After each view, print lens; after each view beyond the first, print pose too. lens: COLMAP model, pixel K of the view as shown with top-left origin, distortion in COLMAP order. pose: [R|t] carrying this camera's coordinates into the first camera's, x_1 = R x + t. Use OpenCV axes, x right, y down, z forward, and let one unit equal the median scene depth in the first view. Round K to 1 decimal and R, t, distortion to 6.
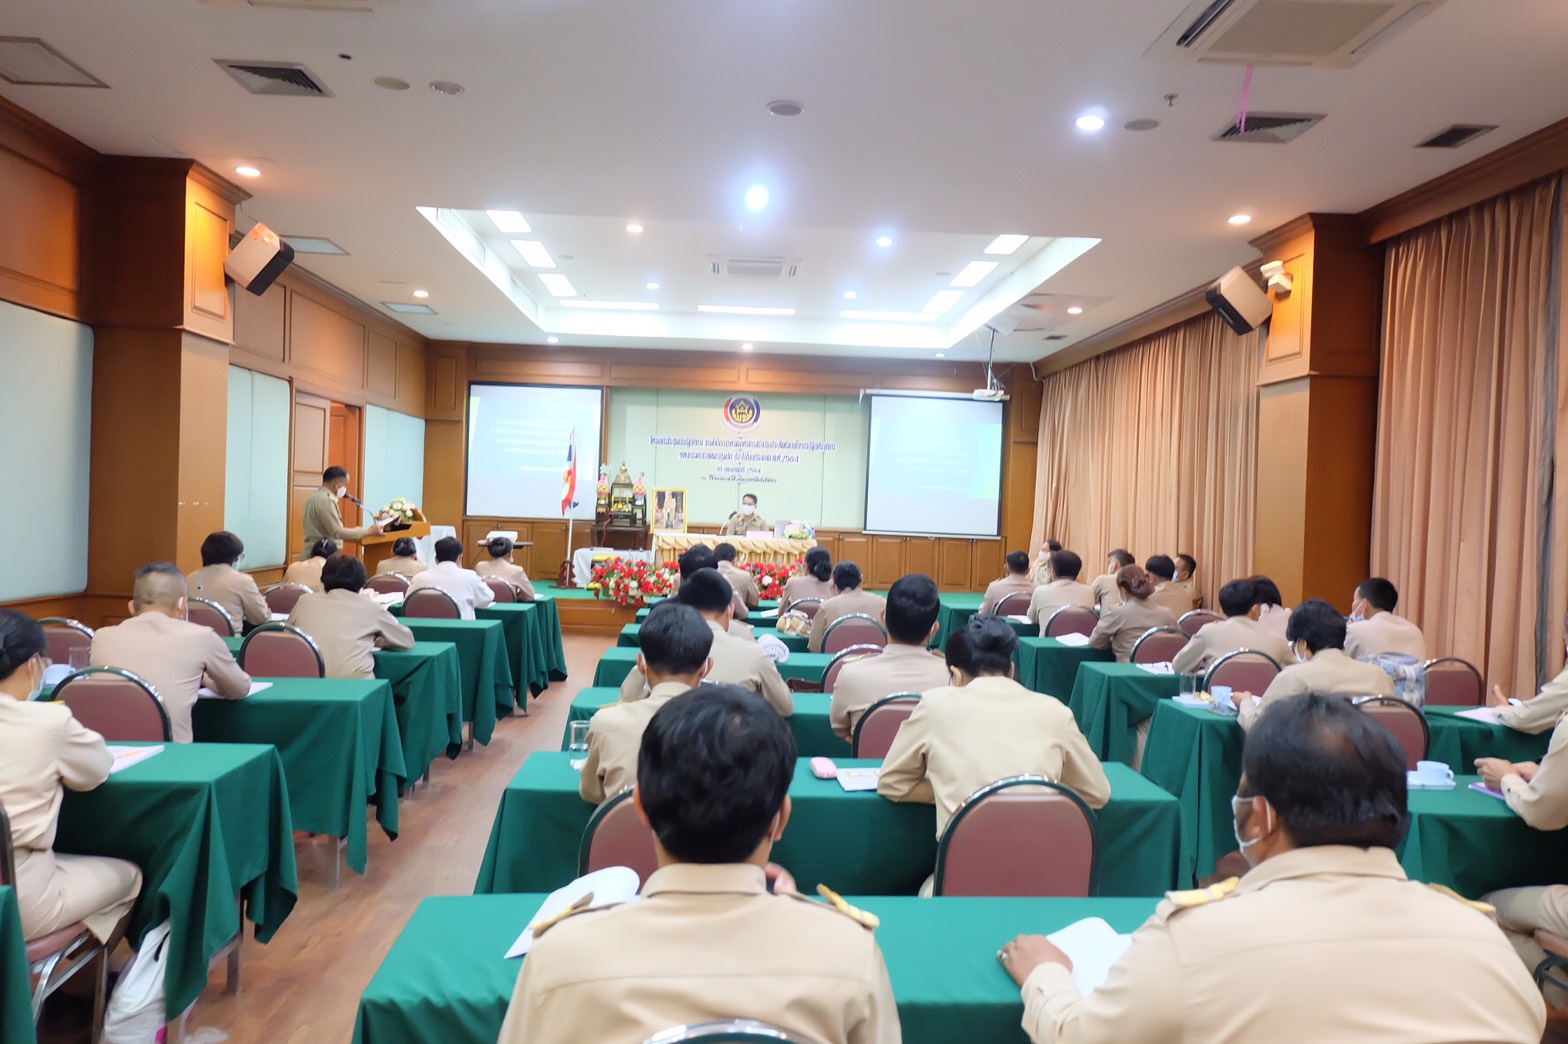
lens RADIAL K [[1198.2, 0, 815.6], [0, 1198.2, 541.0], [0, 0, 1]] dist [-0.000103, 0.049331]
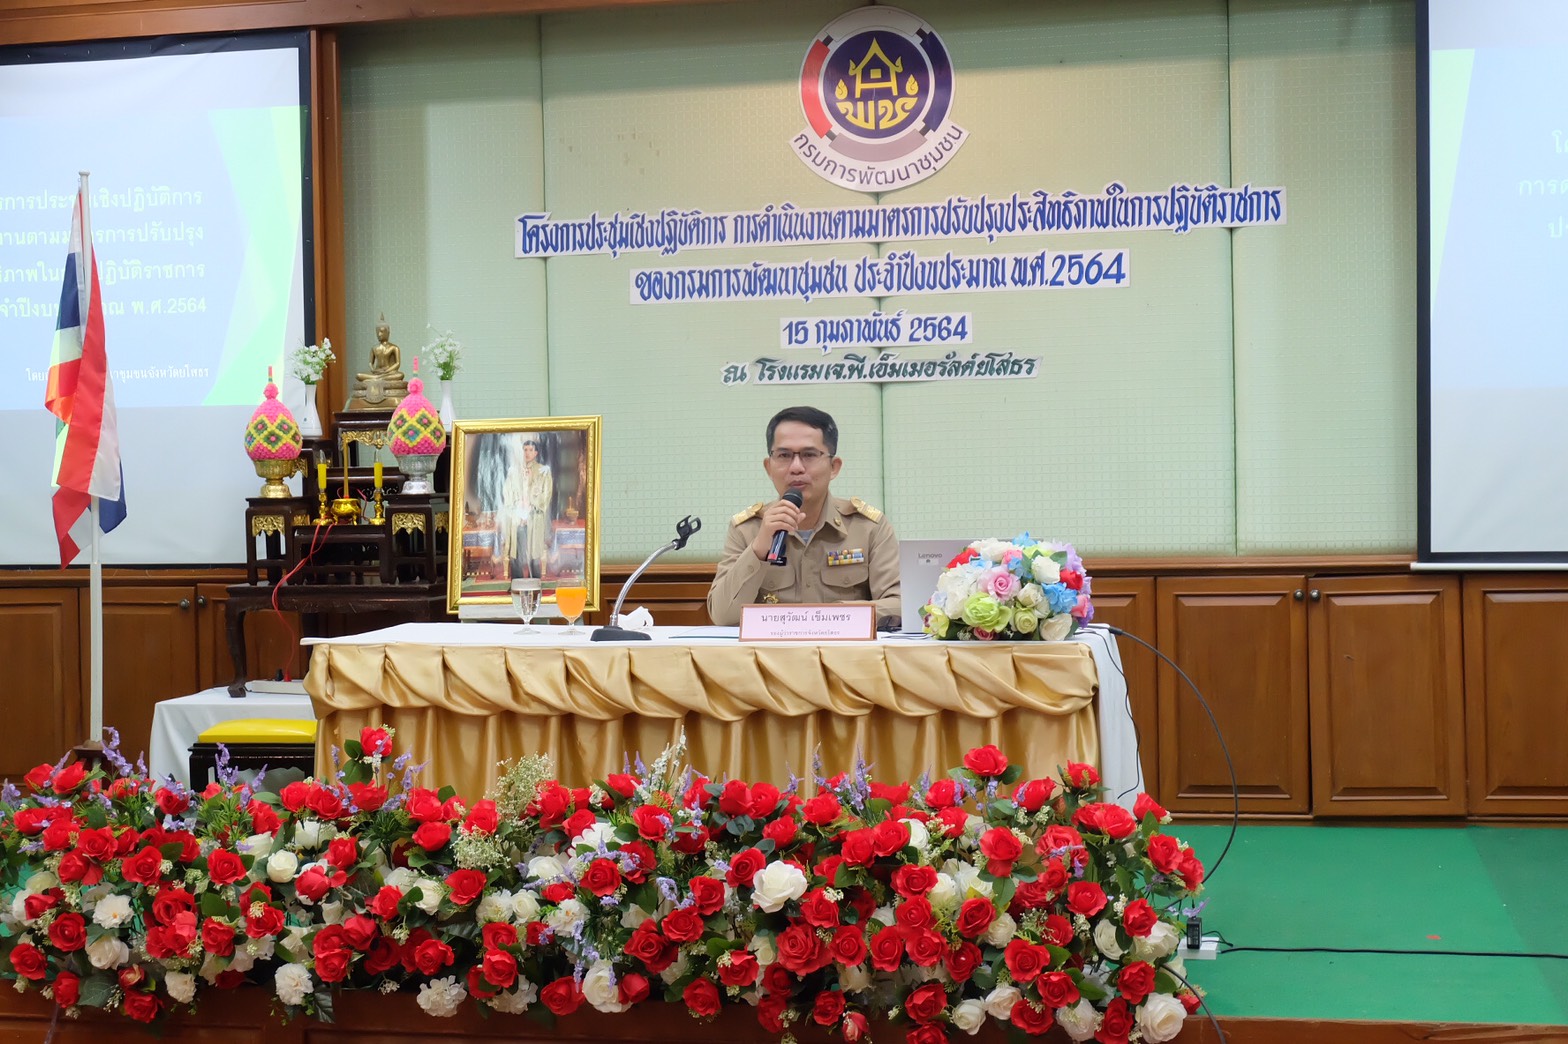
lens RADIAL K [[2327.5, 0, 808.5], [0, 2327.5, 521.0], [0, 0, 1]] dist [-0.012034, 0.000000]
pose [[0.957247, -0.047180, -0.285397, 0.060316], [0.043213, 0.998862, -0.020183, -0.013386], [0.286025, 0.006987, 0.958197, 0.605486]]
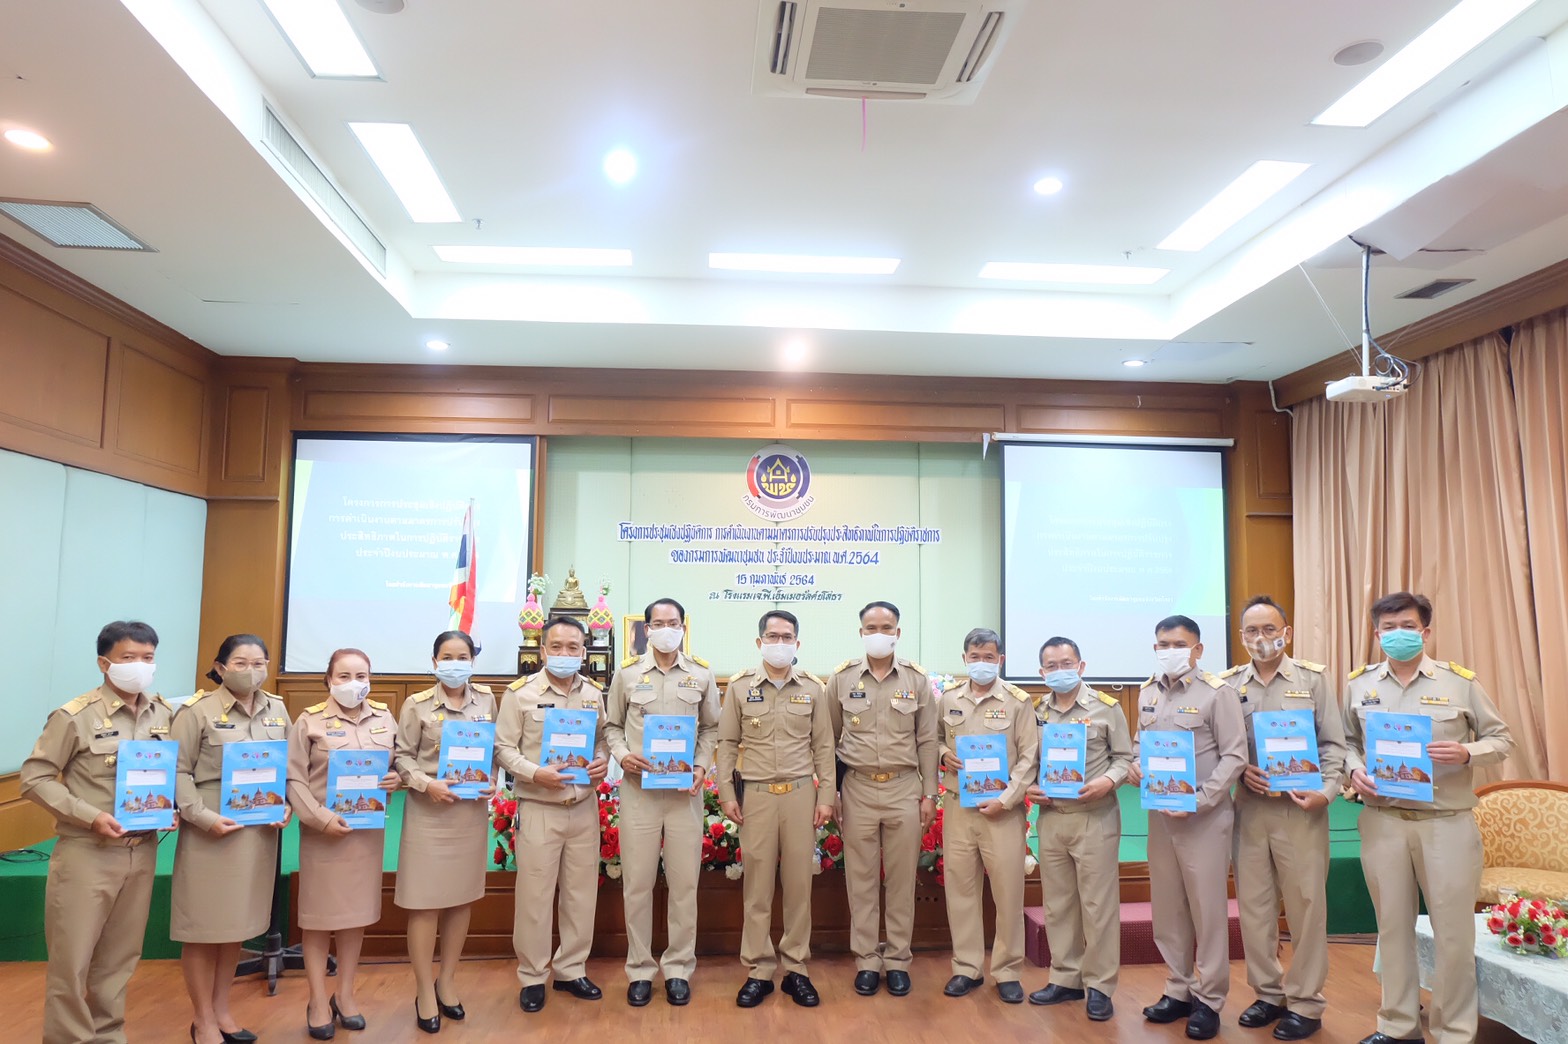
lens RADIAL K [[1064.2, 0, 788.7], [0, 1064.2, 528.5], [0, 0, 1]] dist [-0.041723, 0.034881]
pose [[0.999493, -0.026425, 0.017762, -0.072947], [0.028318, 0.992792, -0.116454, -0.026347], [-0.014557, 0.116898, 0.993037, 0.543488]]
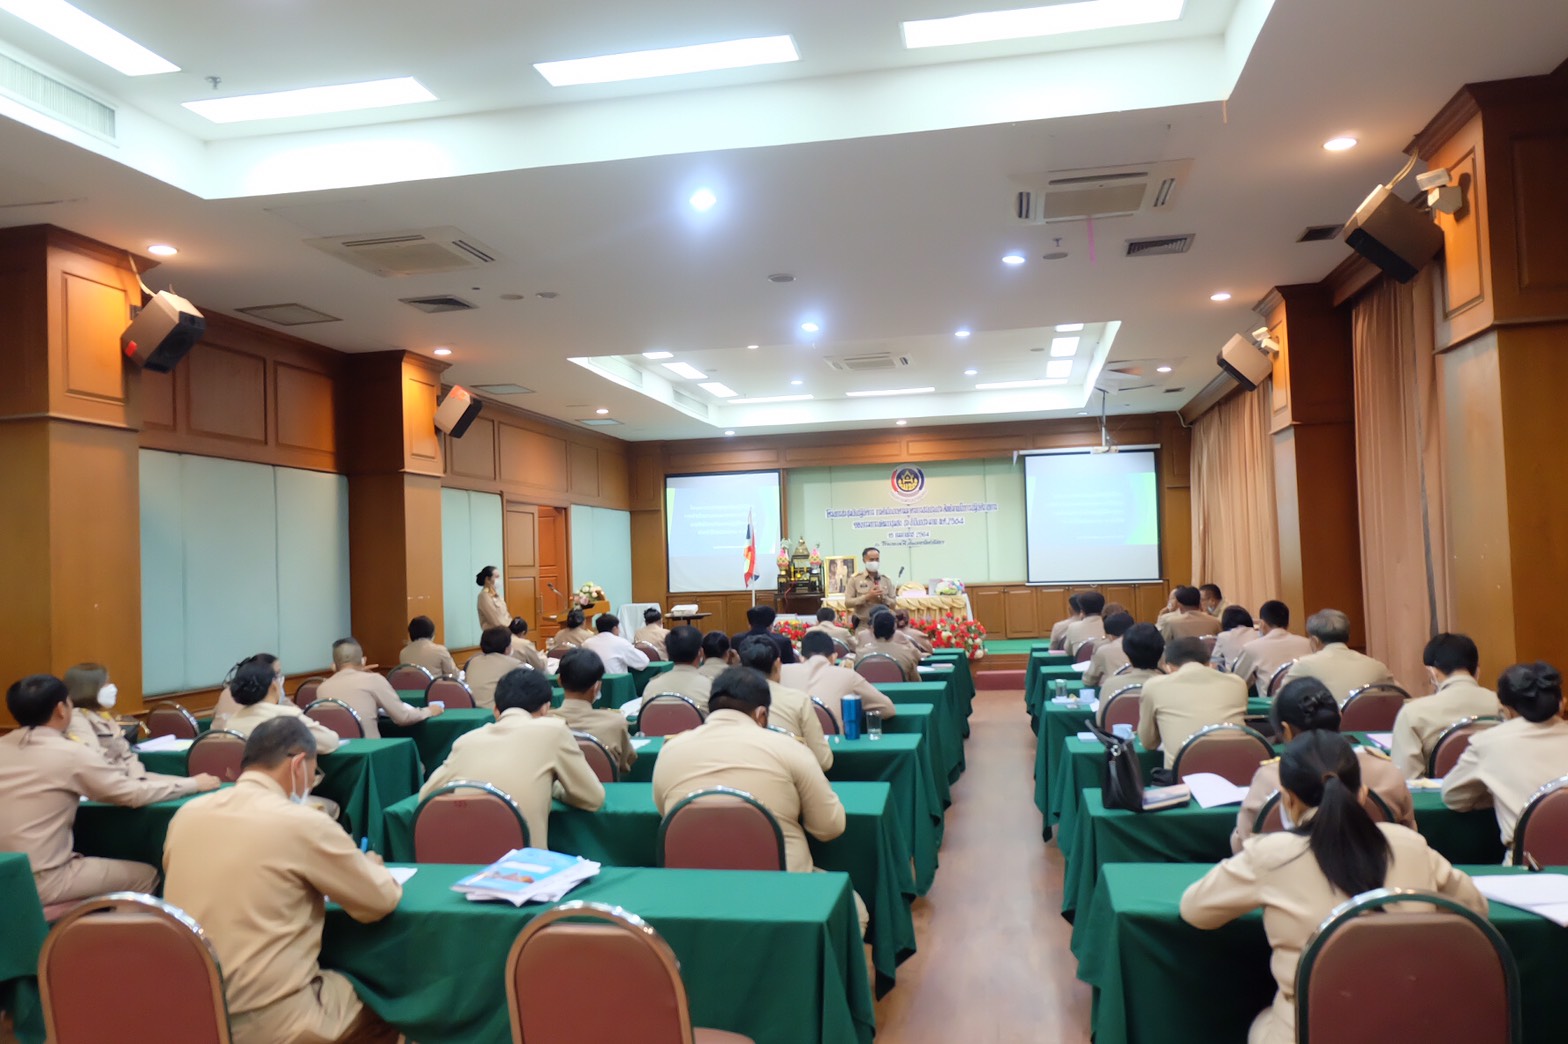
lens RADIAL K [[1303.2, 0, 829.8], [0, 1303.2, 536.2], [0, 0, 1]] dist [0.008996, 0.058038]
pose [[0.971893, -0.073732, -0.223579, 0.142750], [0.061876, 0.996304, -0.059587, 0.008464], [0.227146, 0.044078, 0.972863, -0.174235]]
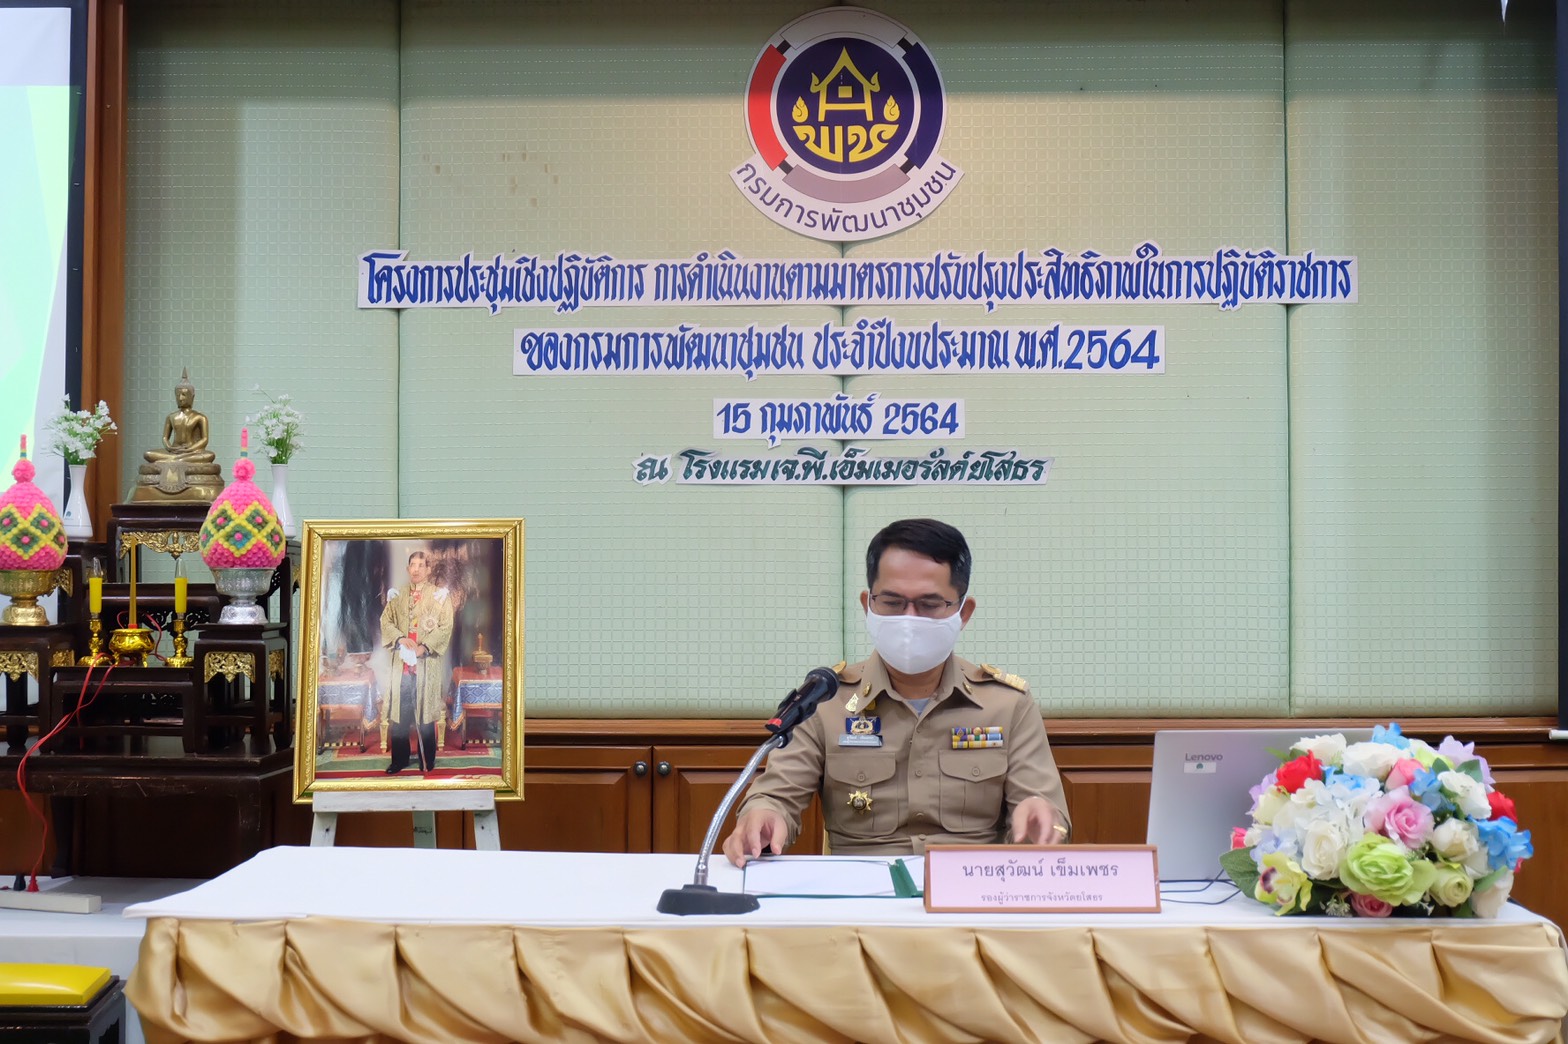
lens RADIAL K [[1915.7, 0, 777.7], [0, 1915.7, 516.5], [0, 0, 1]] dist [-0.010685, 0.000000]
pose [[0.994586, -0.037502, -0.096912, -0.049811], [0.031139, 0.997310, -0.066360, -0.026857], [0.099140, 0.062983, 0.993078, 0.775843]]
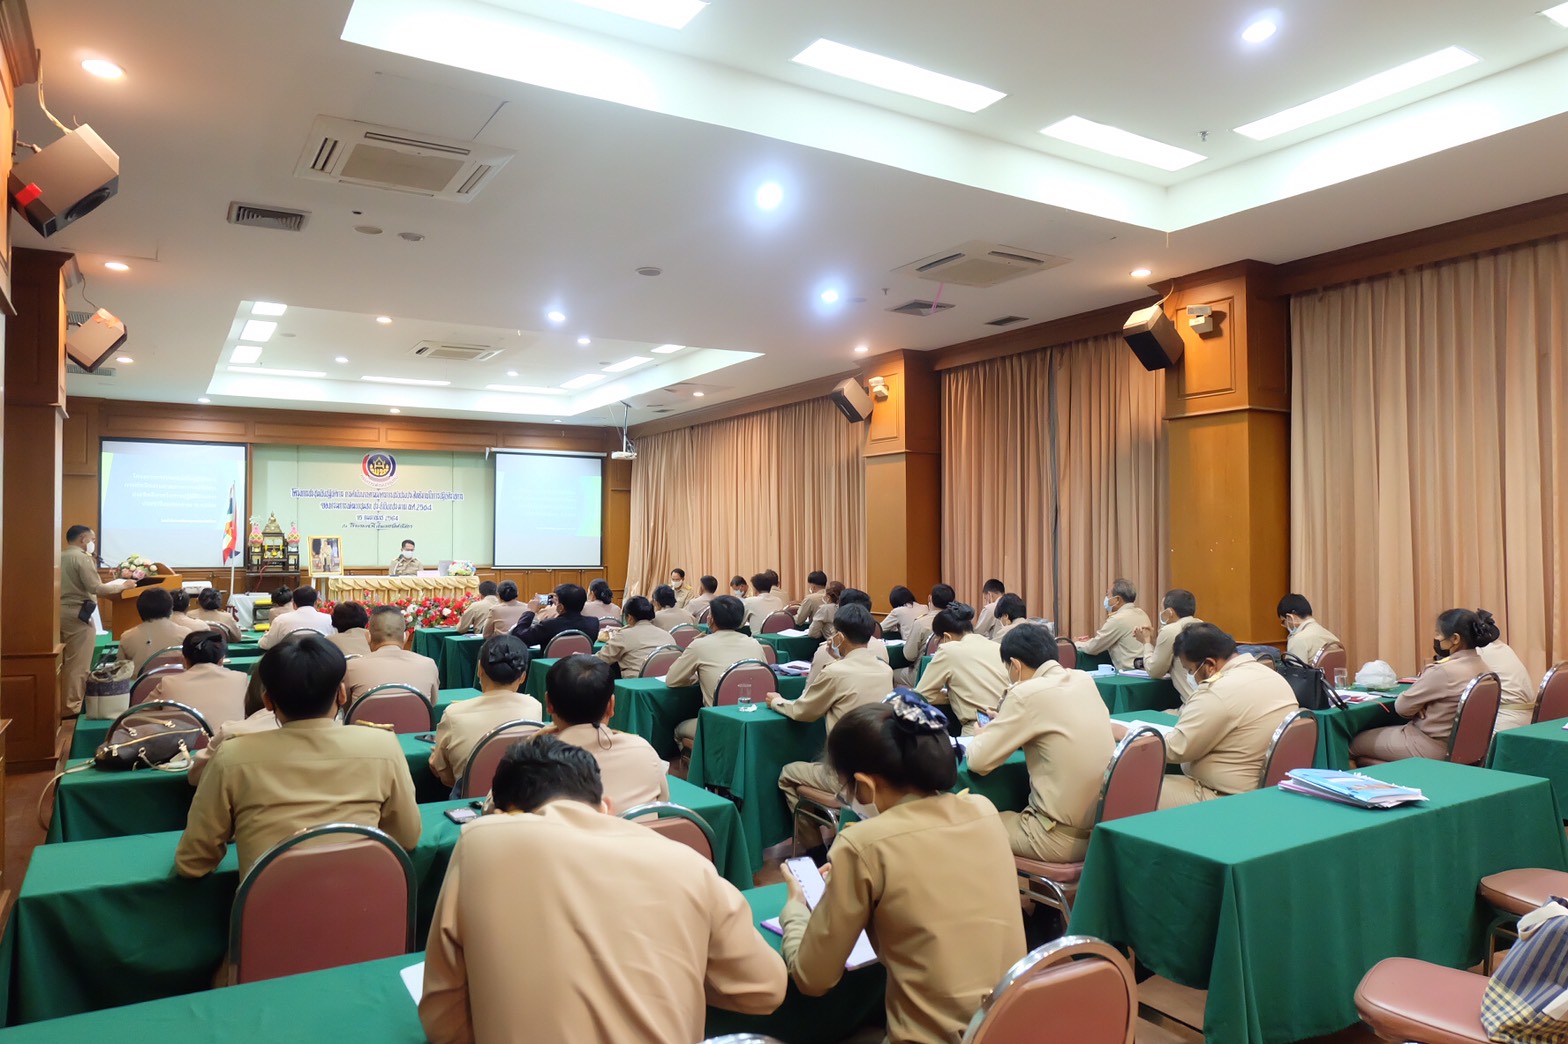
lens RADIAL K [[1064.2, 0, 826.4], [0, 1064.2, 526.5], [0, 0, 1]] dist [-0.041723, 0.034881]
pose [[0.871450, -0.027017, 0.489739, -0.202647], [0.045921, 0.998590, -0.026624, -0.005379], [-0.488330, 0.045691, 0.871462, -0.084645]]
